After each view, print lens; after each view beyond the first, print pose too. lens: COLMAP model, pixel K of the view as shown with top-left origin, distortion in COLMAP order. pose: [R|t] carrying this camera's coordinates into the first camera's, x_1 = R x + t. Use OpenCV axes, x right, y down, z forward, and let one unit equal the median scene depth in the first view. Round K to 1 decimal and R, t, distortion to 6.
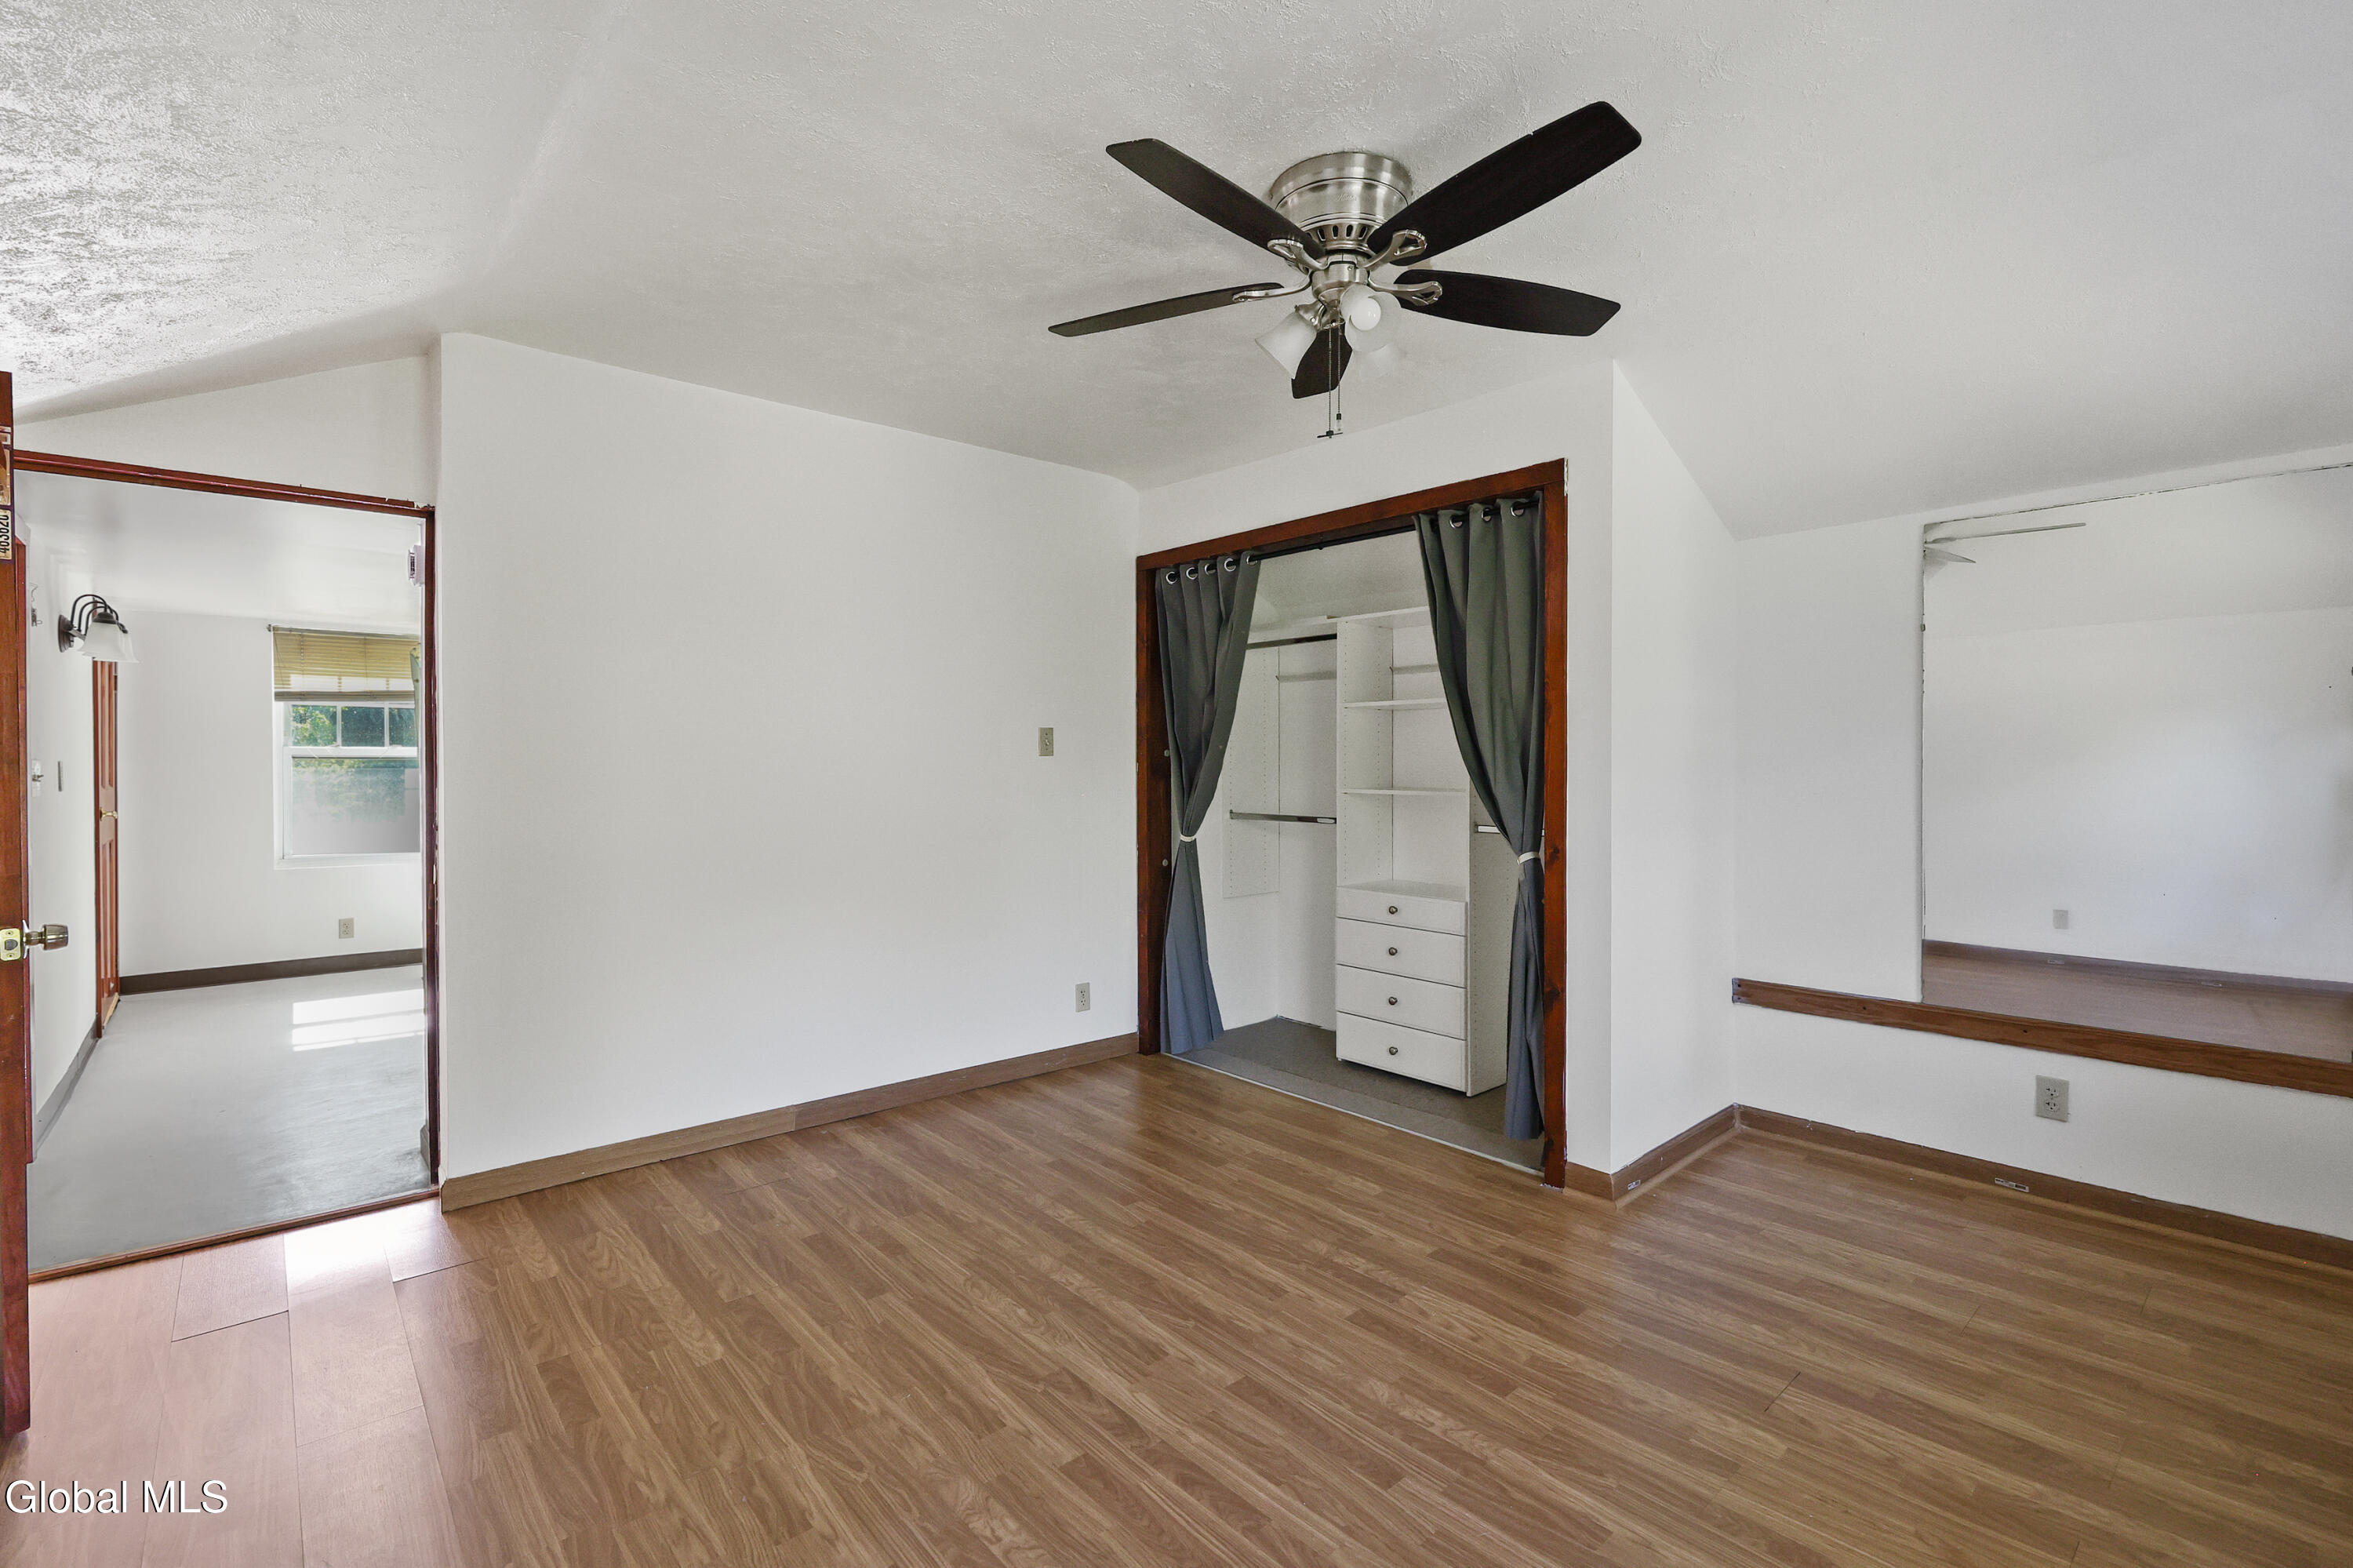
lens RADIAL K [[1127.9, 0, 1169.3], [0, 1127.9, 739.2], [0, 0, 1]] dist [-0.002391, -0.000283]
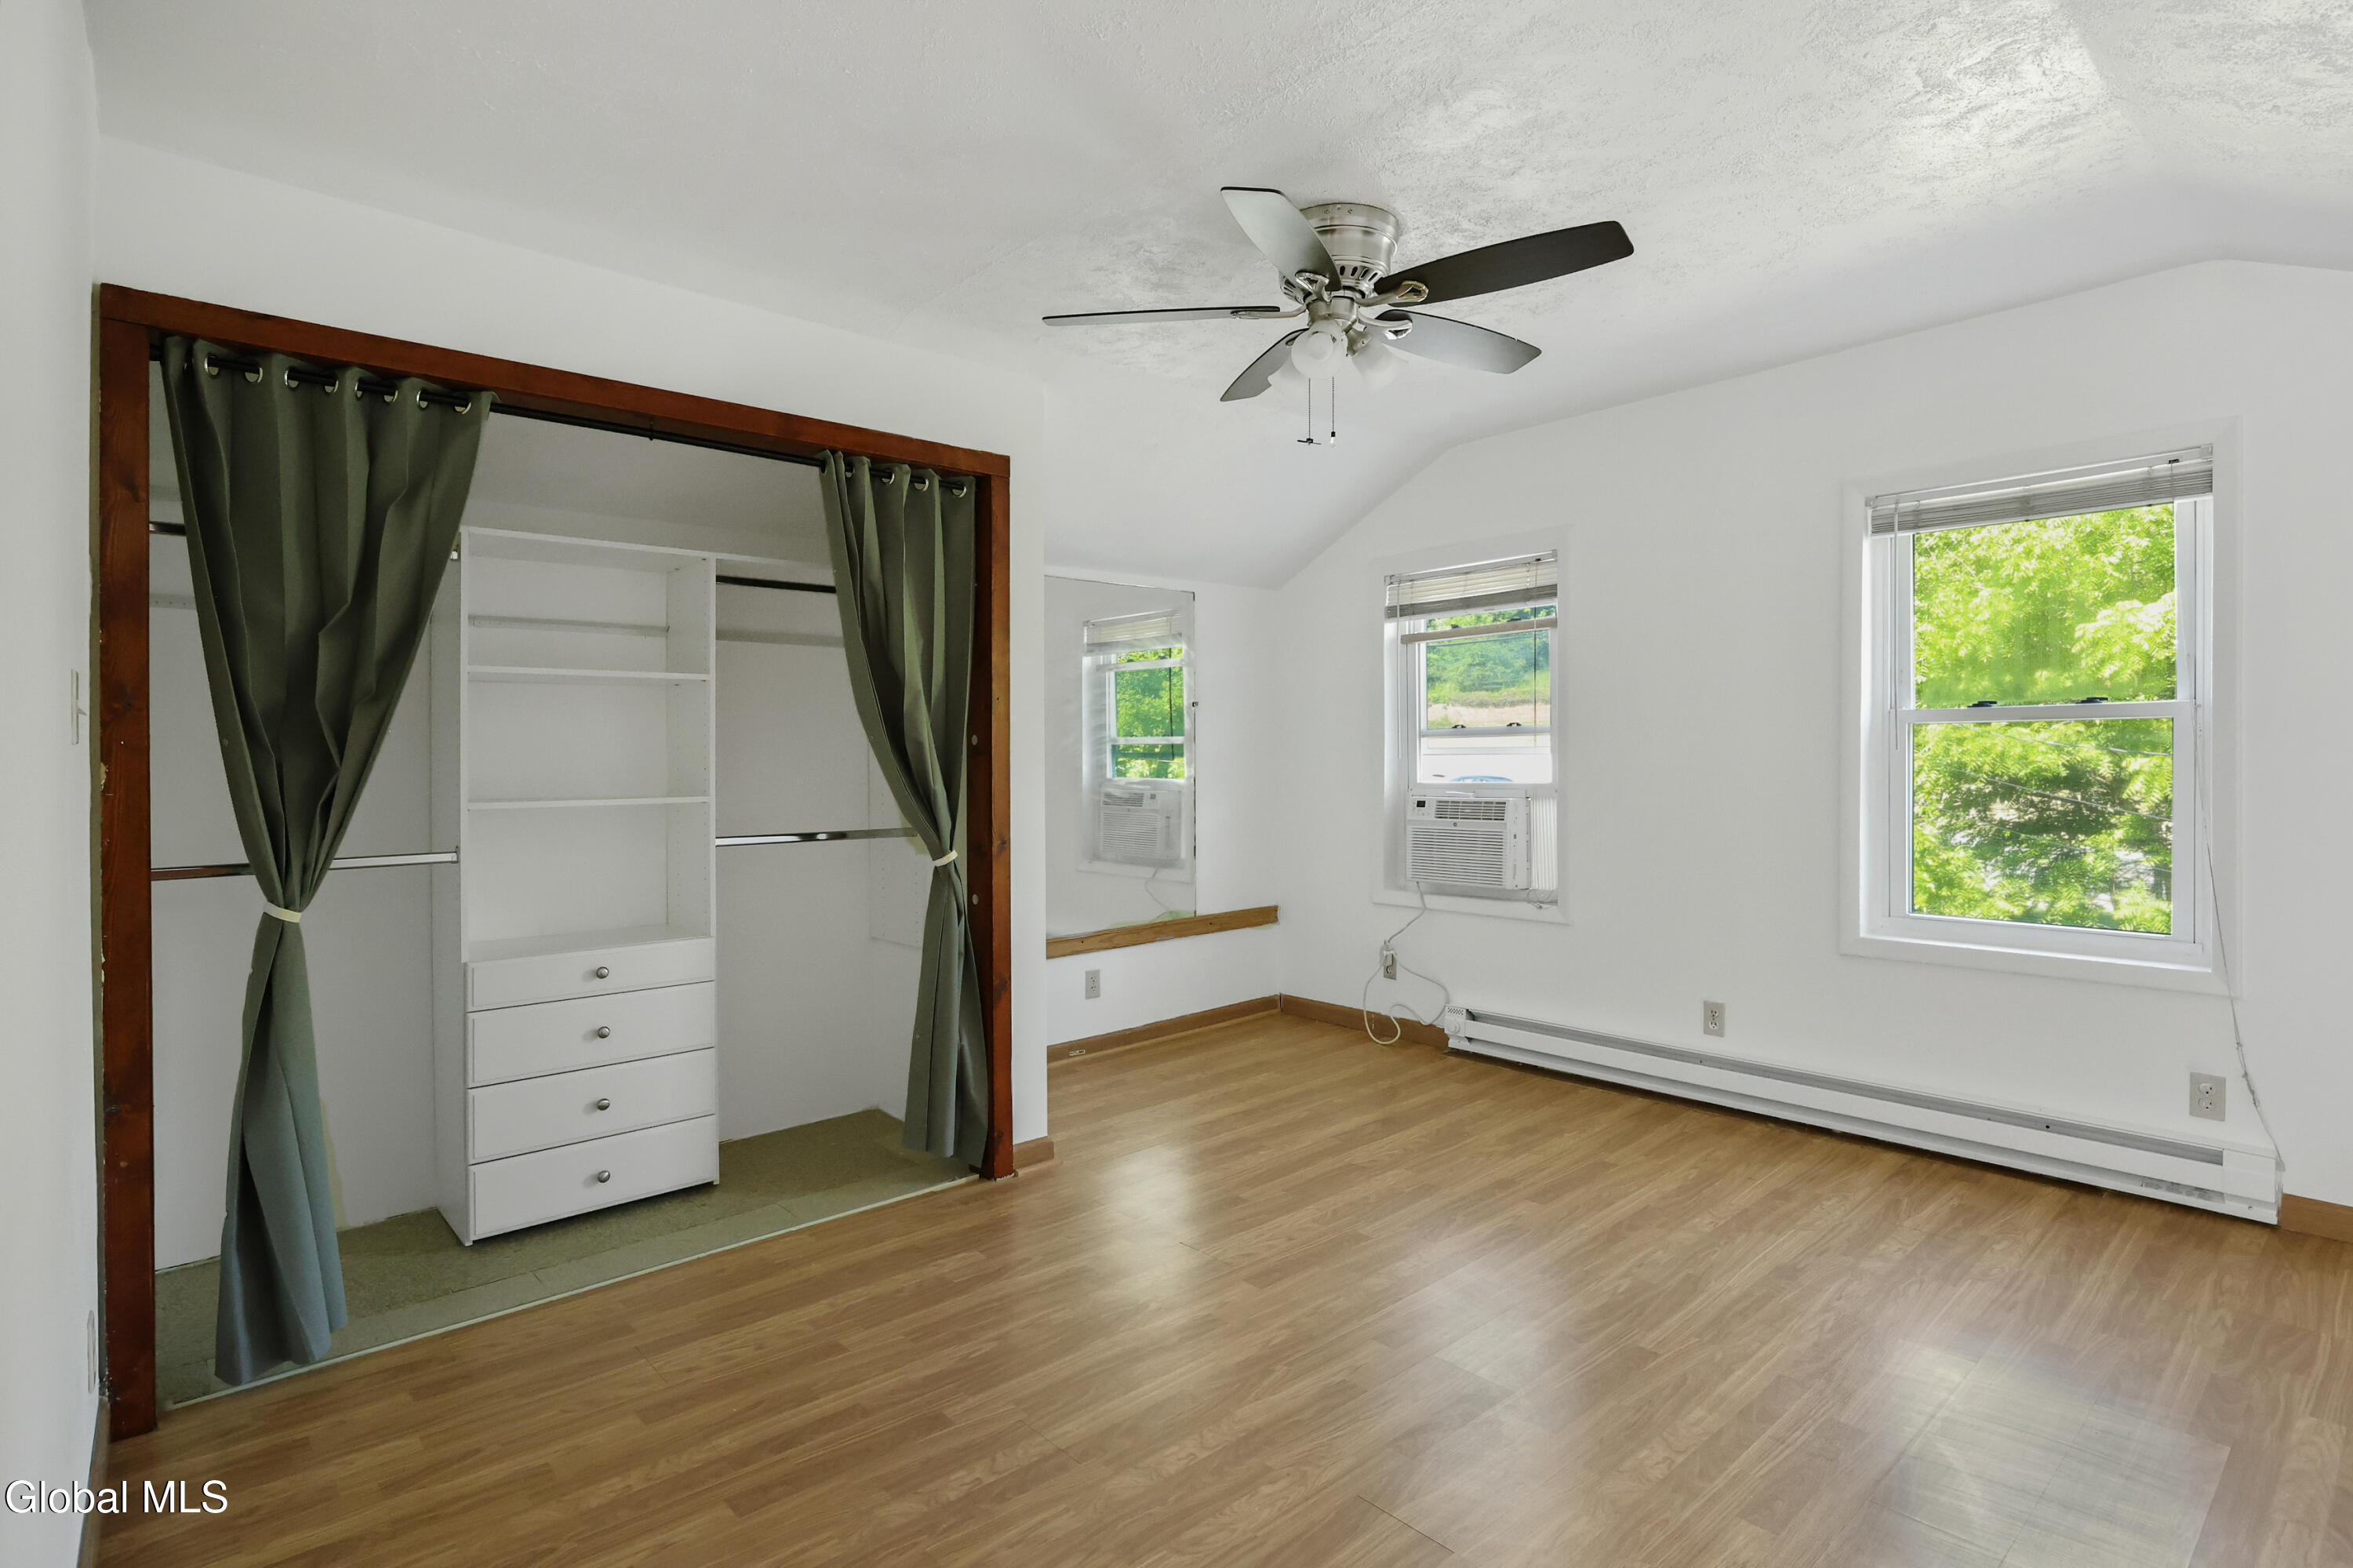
lens RADIAL K [[1259.9, 0, 1177.8], [0, 1259.9, 745.3], [0, 0, 1]] dist [-0.001613, -0.000285]
pose [[-0.079507, 0.010204, 0.996782, -0.753902], [-0.007386, 0.999914, -0.010826, 0.021943], [-0.996807, -0.008223, -0.079425, 0.888821]]
